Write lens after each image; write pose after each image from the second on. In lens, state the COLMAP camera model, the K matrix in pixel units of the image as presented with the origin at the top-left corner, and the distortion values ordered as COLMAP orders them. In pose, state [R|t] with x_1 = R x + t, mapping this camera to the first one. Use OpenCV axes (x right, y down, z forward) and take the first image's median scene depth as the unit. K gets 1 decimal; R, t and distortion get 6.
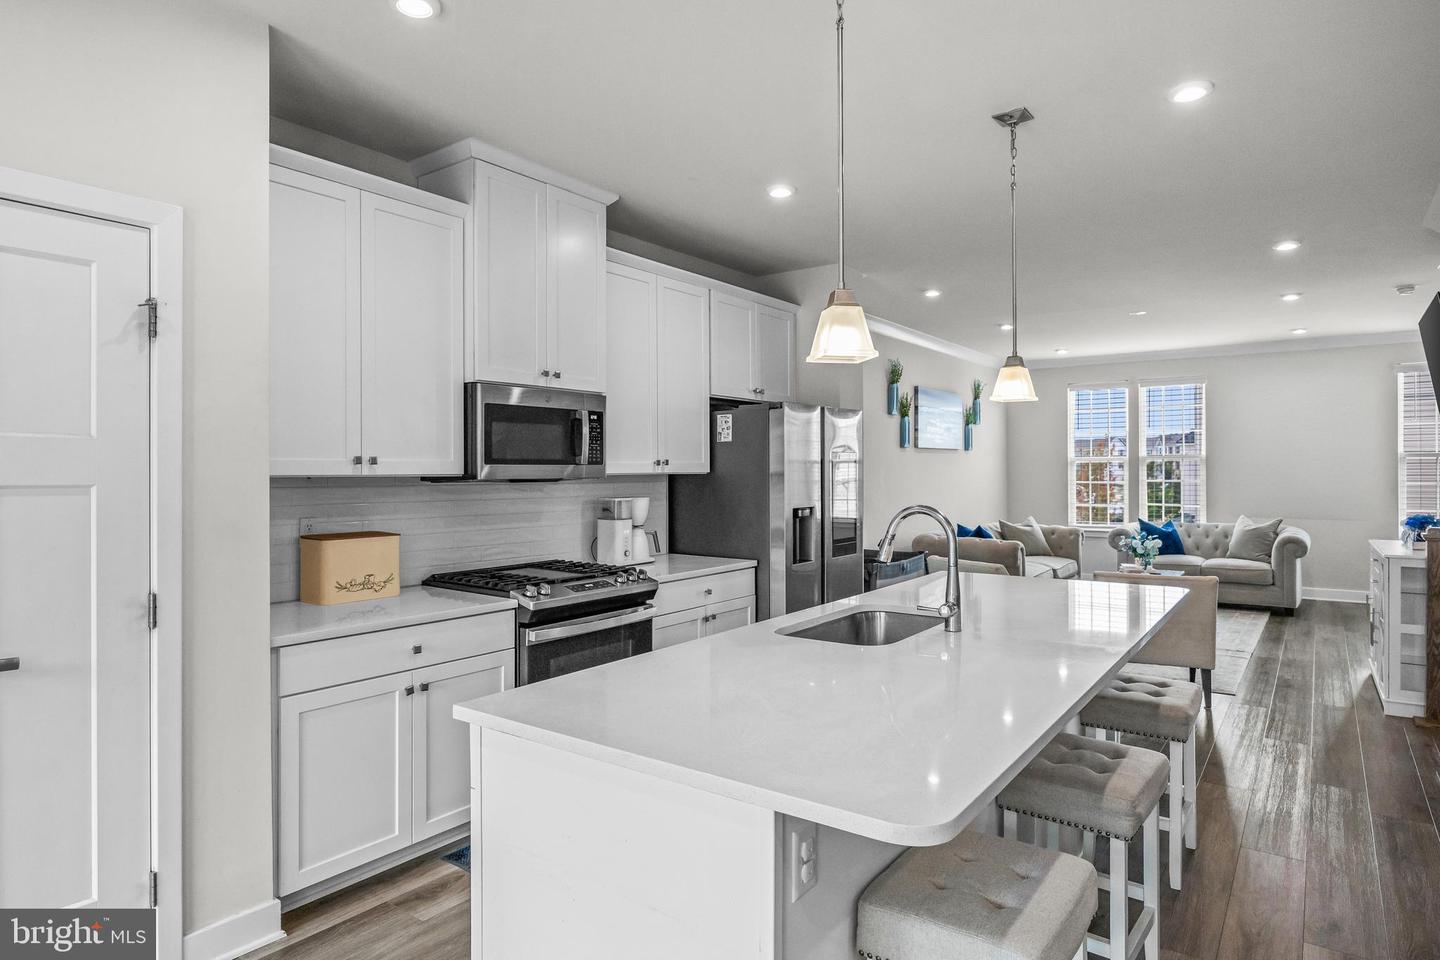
lens RADIAL K [[844.3, 0, 718.5], [0, 844.3, 471.6], [0, 0, 1]] dist [-0.006323, -0.000498]
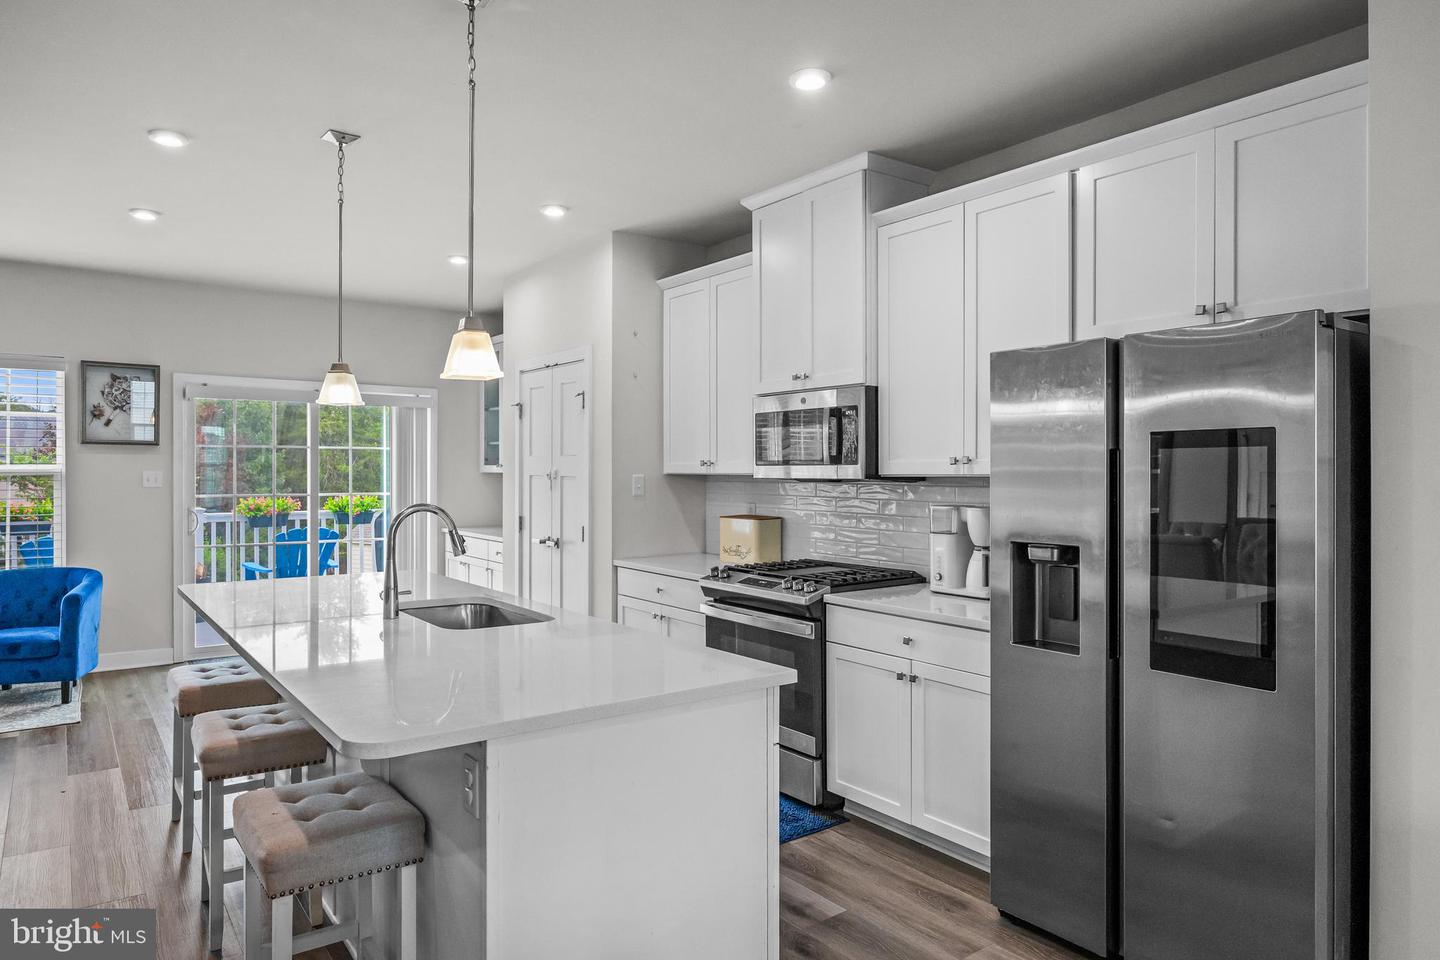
lens RADIAL K [[953.5, 0, 719.0], [0, 953.5, 477.7], [0, 0, 1]] dist [-0.004937, -0.000552]
pose [[-0.325336, 0.009449, -0.945551, 0.926894], [-0.002369, 0.999939, 0.010808, -0.005159], [0.945596, 0.005757, -0.325293, 1.280152]]
